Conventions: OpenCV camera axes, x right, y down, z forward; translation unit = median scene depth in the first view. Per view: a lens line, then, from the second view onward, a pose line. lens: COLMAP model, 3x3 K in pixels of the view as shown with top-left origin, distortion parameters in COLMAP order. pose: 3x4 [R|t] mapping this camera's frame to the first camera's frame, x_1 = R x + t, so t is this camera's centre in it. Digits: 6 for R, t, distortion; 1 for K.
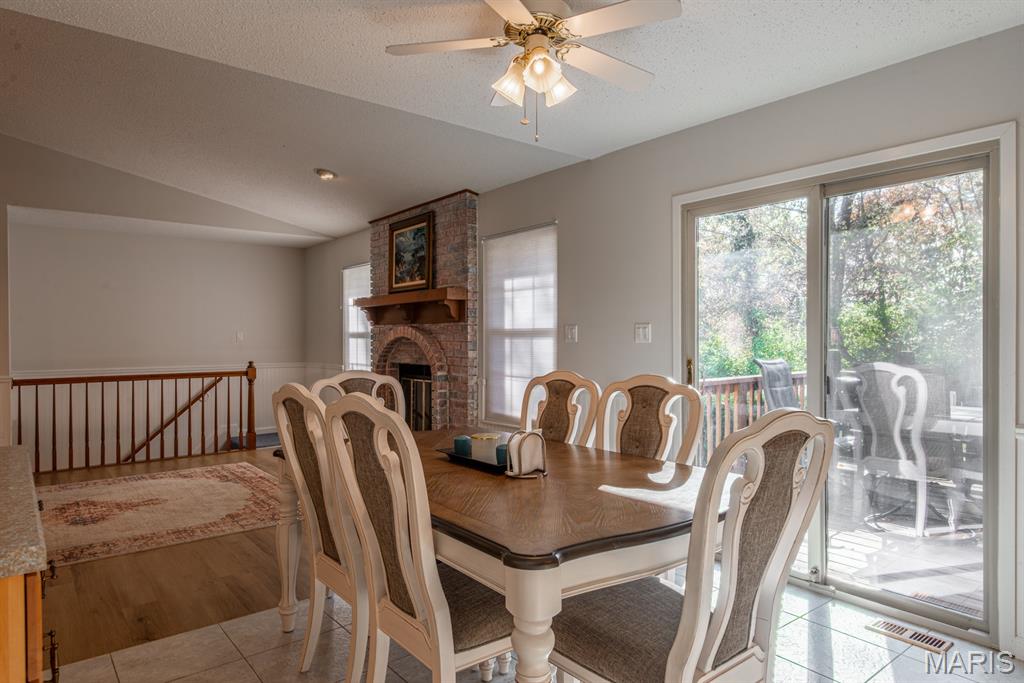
lens RADIAL K [[612.6, 0, 513.6], [0, 612.6, 341.7], [0, 0, 1]] dist [0.033679, -0.025523]
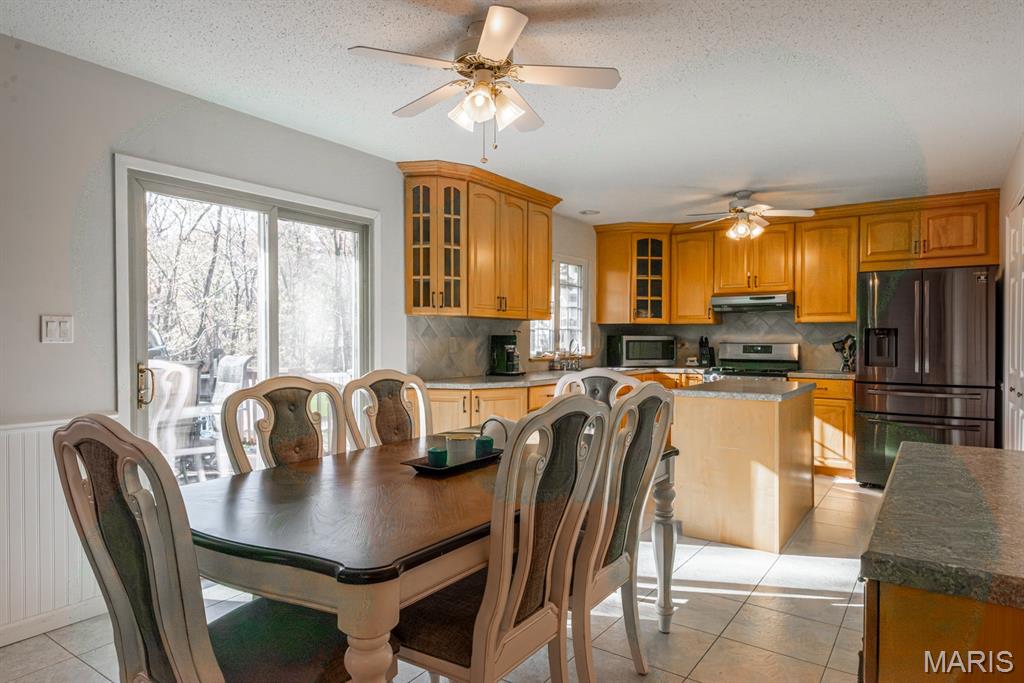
lens RADIAL K [[612.6, 0, 513.6], [0, 612.6, 341.7], [0, 0, 1]] dist [0.033679, -0.025523]
pose [[-0.279560, -0.005084, 0.960115, -0.413021], [0.005978, 0.999957, 0.007035, -0.001607], [-0.960110, 0.007706, -0.279518, 0.490394]]
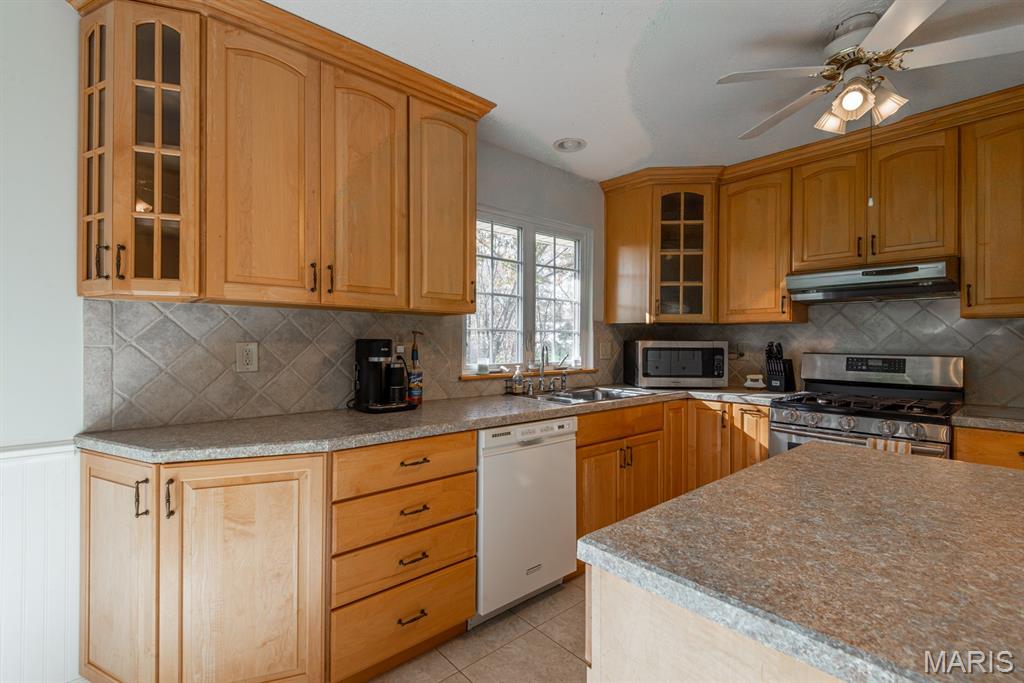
lens RADIAL K [[462.1, 0, 514.6], [0, 462.1, 341.3], [0, 0, 1]] dist [0.037881, -0.025214]
pose [[-0.044125, 0.001586, 0.999025, 0.074597], [0.003066, 0.999994, -0.001452, -0.002292], [-0.999021, 0.002999, -0.044130, 0.143461]]
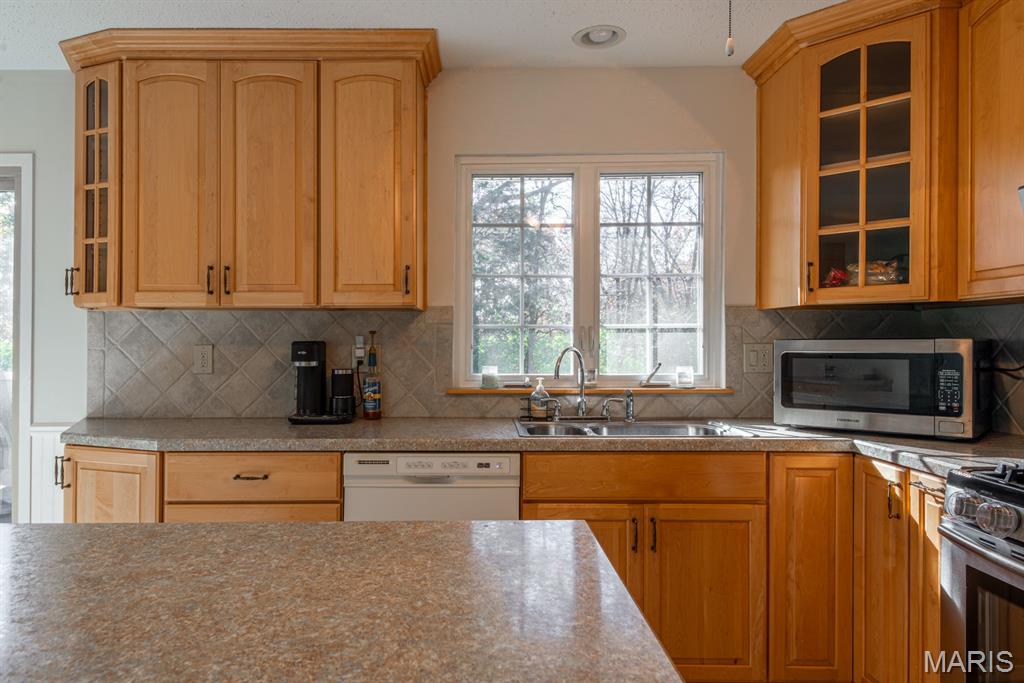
lens RADIAL K [[677.1, 0, 475.6], [0, 677.1, 339.4], [0, 0, 1]] dist [0.038141, -0.036978]
pose [[0.630882, 0.004094, 0.775868, 0.155379], [0.006645, 0.999921, -0.010680, -0.000126], [-0.775851, 0.011893, 0.630805, -0.178202]]
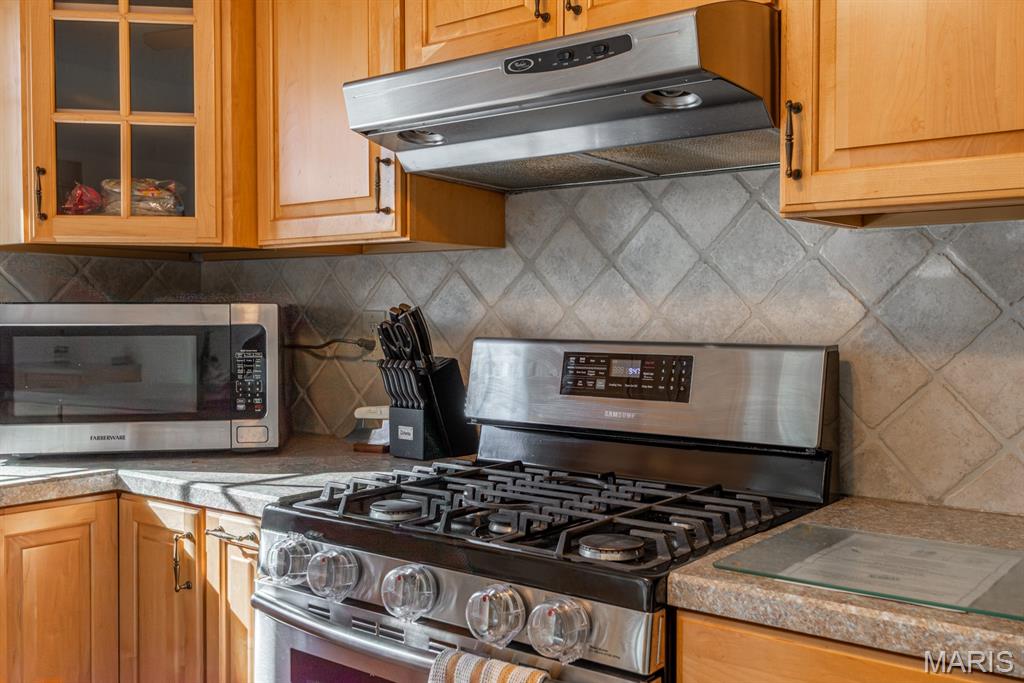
lens RADIAL K [[991.9, 0, 506.7], [0, 991.9, 346.4], [0, 0, 1]] dist [0.013996, 0.015476]
pose [[-0.219367, -0.033417, 0.975070, 0.239072], [0.009157, 0.999299, 0.036308, 0.000819], [-0.975599, 0.016894, -0.218907, -0.153442]]
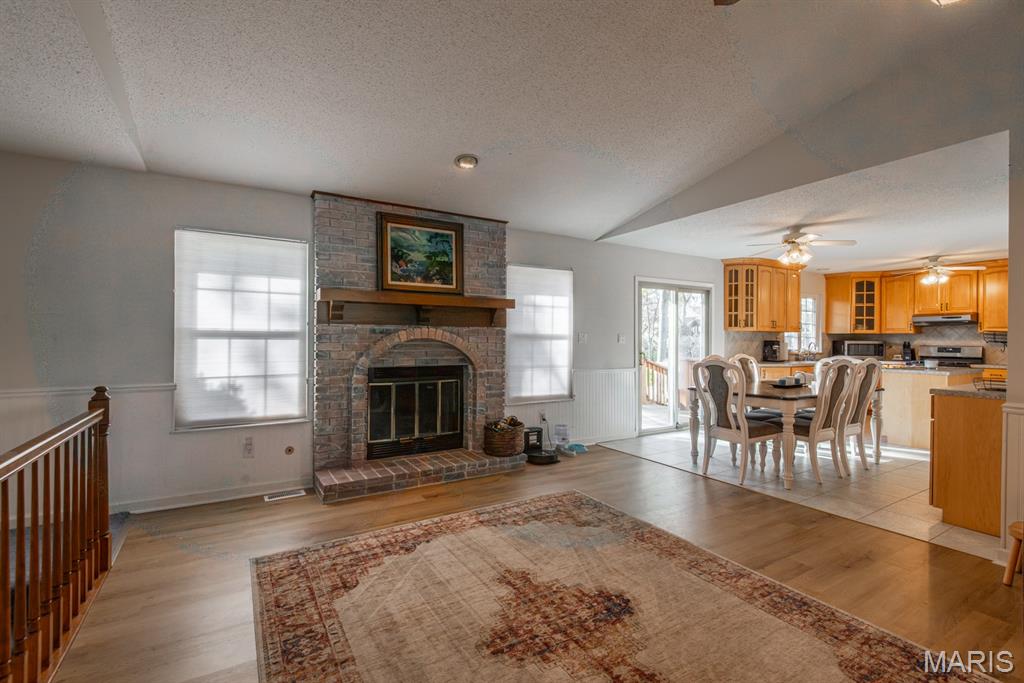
lens RADIAL K [[462.1, 0, 514.6], [0, 462.1, 341.3], [0, 0, 1]] dist [0.037881, -0.025214]
pose [[0.130310, -0.000889, 0.991473, -0.945222], [0.001283, 0.999999, 0.000728, -0.003939], [-0.991472, 0.001177, 0.130311, 0.803104]]
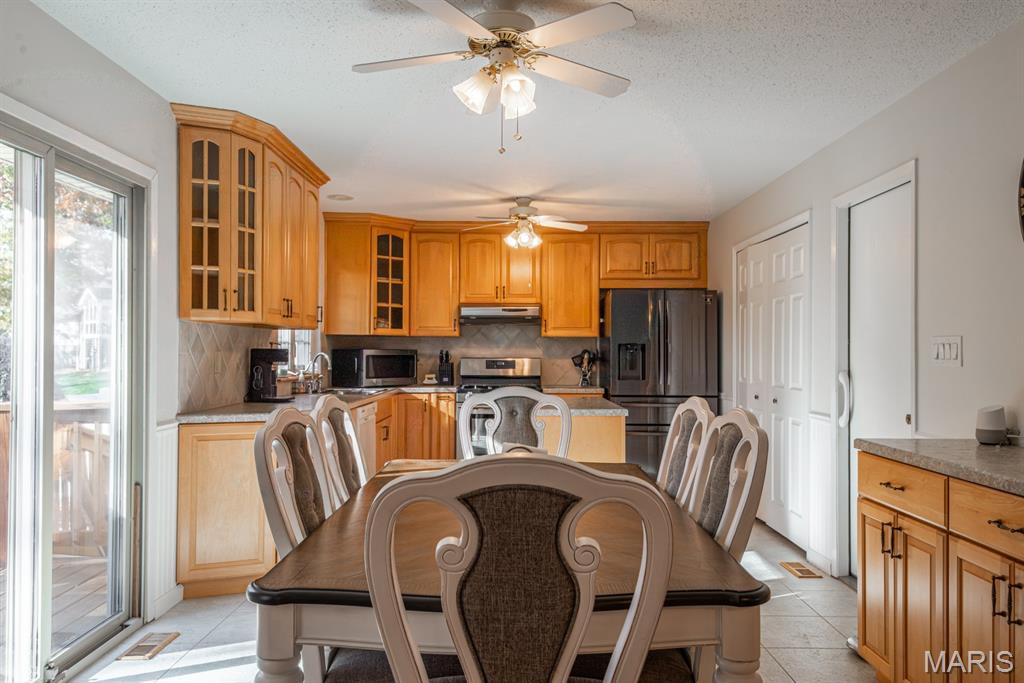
lens RADIAL K [[765.9, 0, 512.0], [0, 765.9, 341.5], [0, 0, 1]] dist [0.032317, -0.000474]
pose [[-0.777173, 0.006708, 0.629251, -0.290378], [0.001705, 0.999962, -0.008554, -0.005189], [-0.629284, -0.005575, -0.777155, 0.754479]]
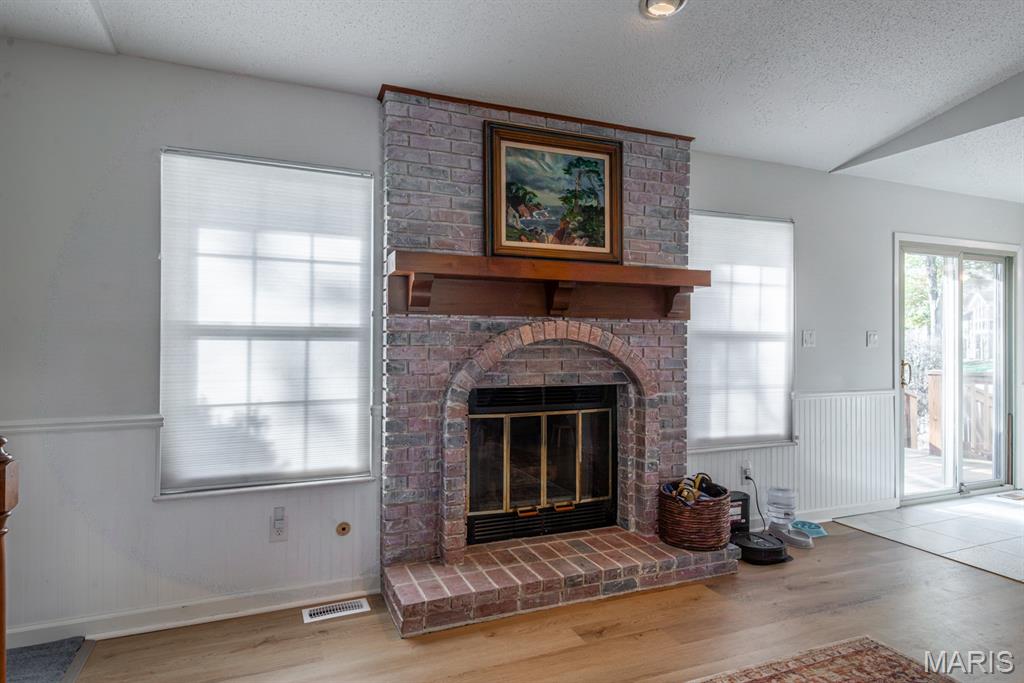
lens RADIAL K [[578.3, 0, 512.0], [0, 578.3, 341.5], [0, 0, 1]] dist [0.049671, -0.035233]
pose [[0.276642, 0.001940, 0.960971, -0.747286], [0.000329, 0.999998, -0.002113, -0.004774], [-0.960973, 0.000900, 0.276641, 0.945291]]
